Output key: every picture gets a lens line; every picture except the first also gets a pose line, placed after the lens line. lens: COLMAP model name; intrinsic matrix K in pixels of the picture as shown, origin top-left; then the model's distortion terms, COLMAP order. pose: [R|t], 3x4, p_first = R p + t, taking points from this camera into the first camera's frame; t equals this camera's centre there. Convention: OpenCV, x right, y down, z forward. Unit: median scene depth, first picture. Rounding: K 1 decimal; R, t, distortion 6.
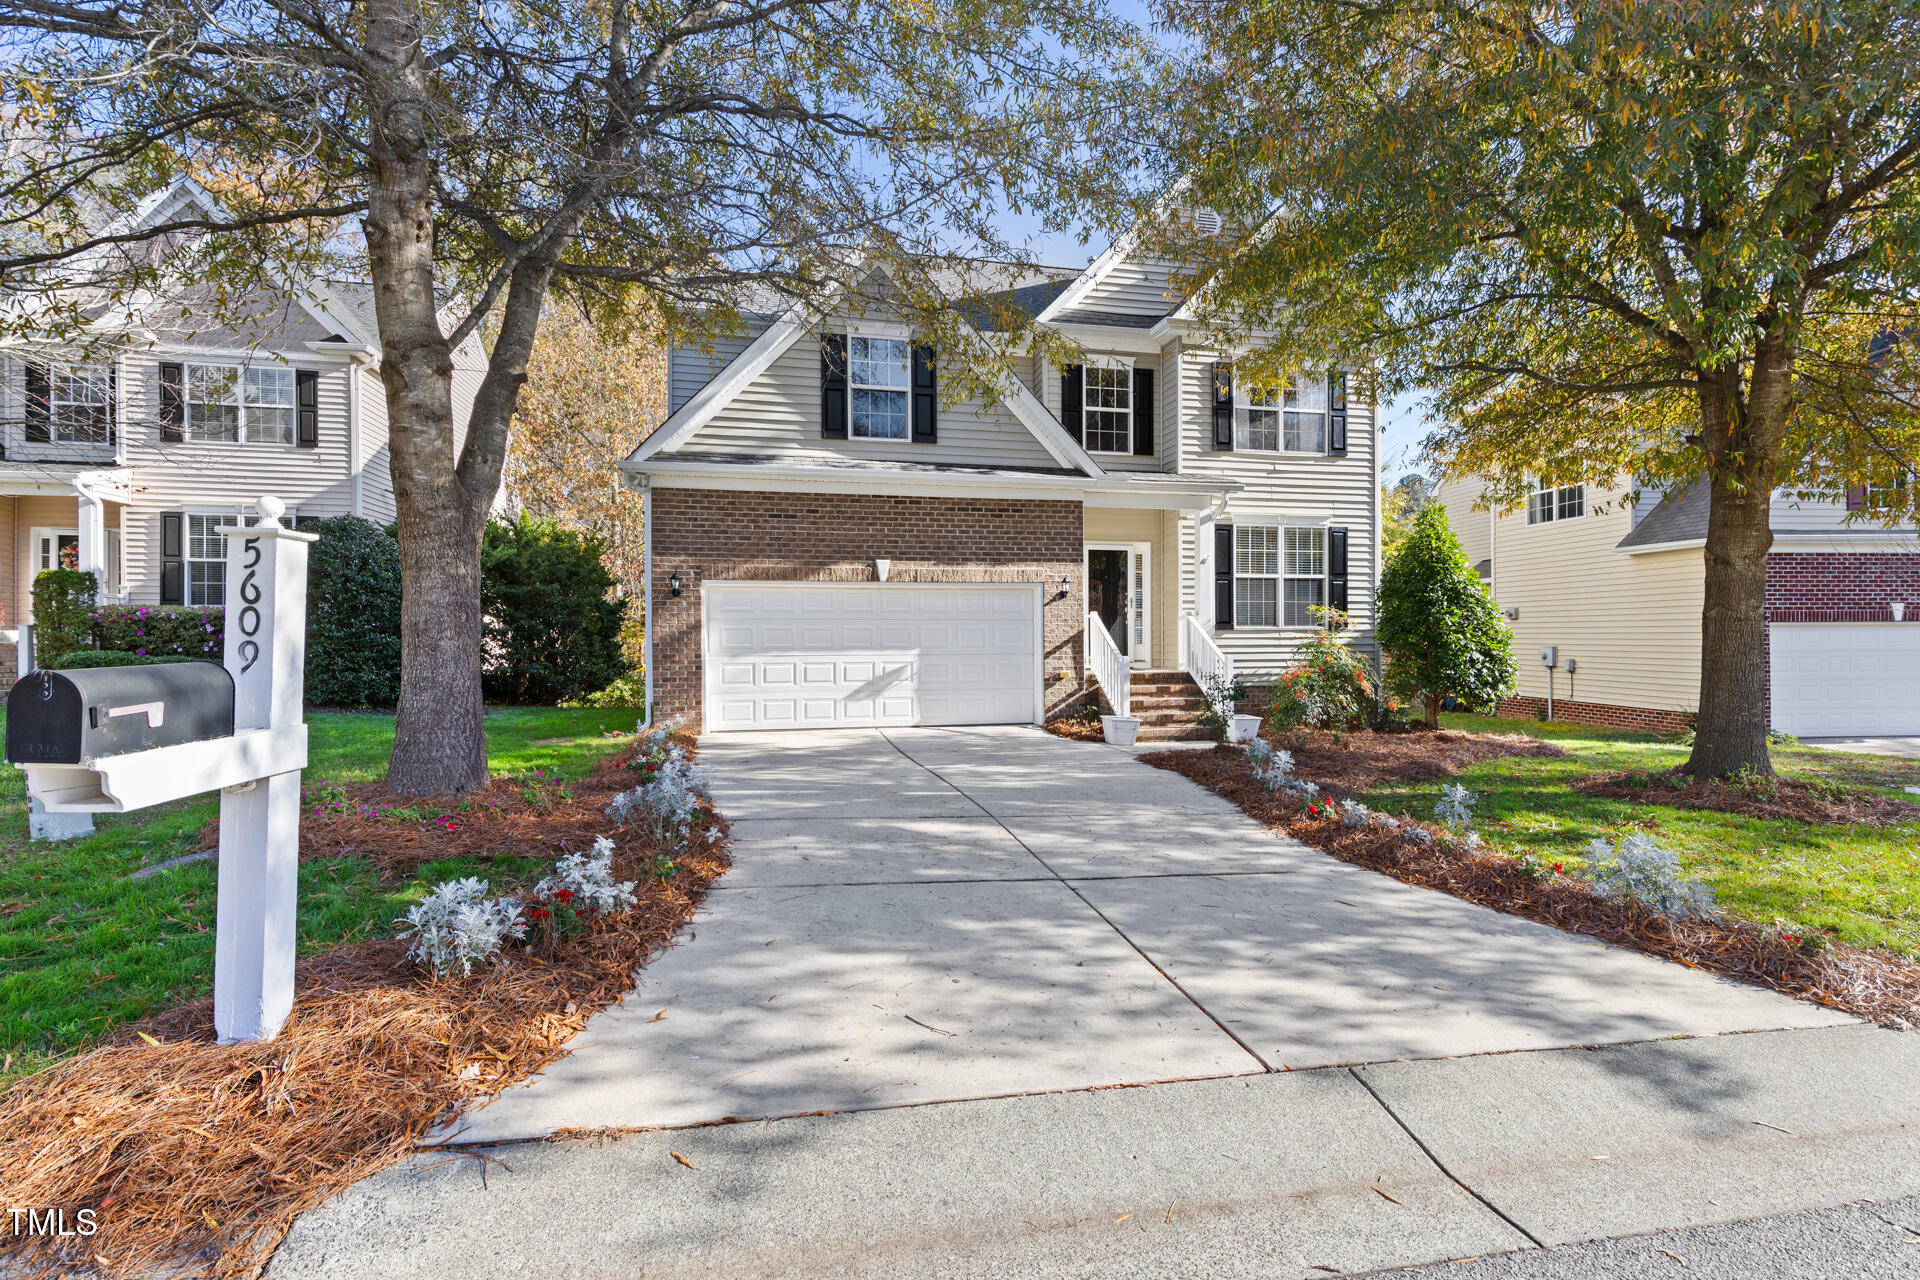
lens RADIAL K [[864.0, 0, 953.9], [0, 864.0, 624.3], [0, 0, 1]] dist [0.001712, 0.000260]
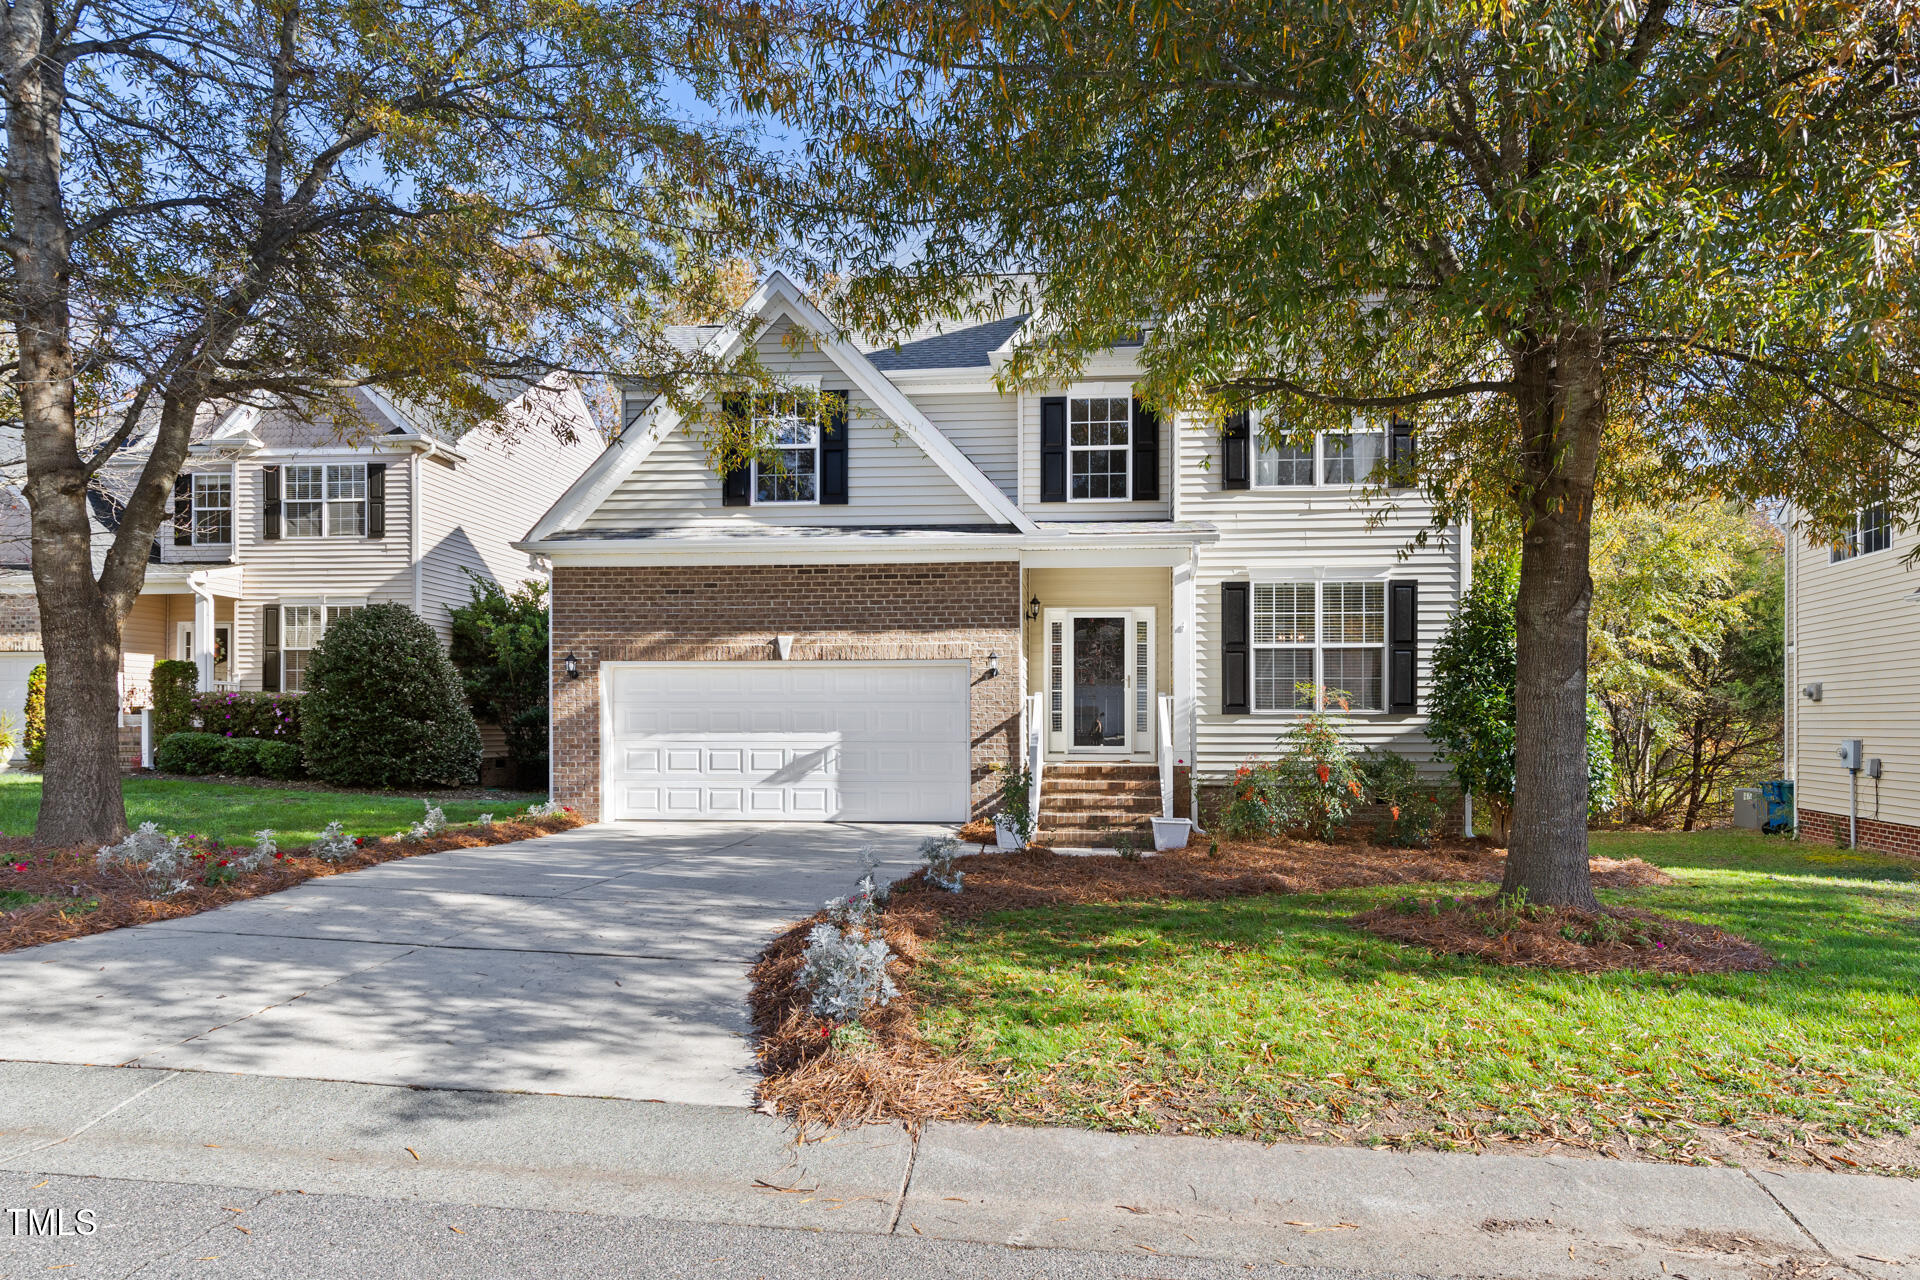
lens RADIAL K [[1057.4, 0, 959.6], [0, 1057.4, 710.6], [0, 0, 1]] dist [-0.003873, -0.001246]
pose [[0.957392, -0.000693, -0.288792, 0.343764], [0.000512, 1.000000, -0.000703, 0.003597], [0.288792, 0.000525, 0.957392, -0.007091]]
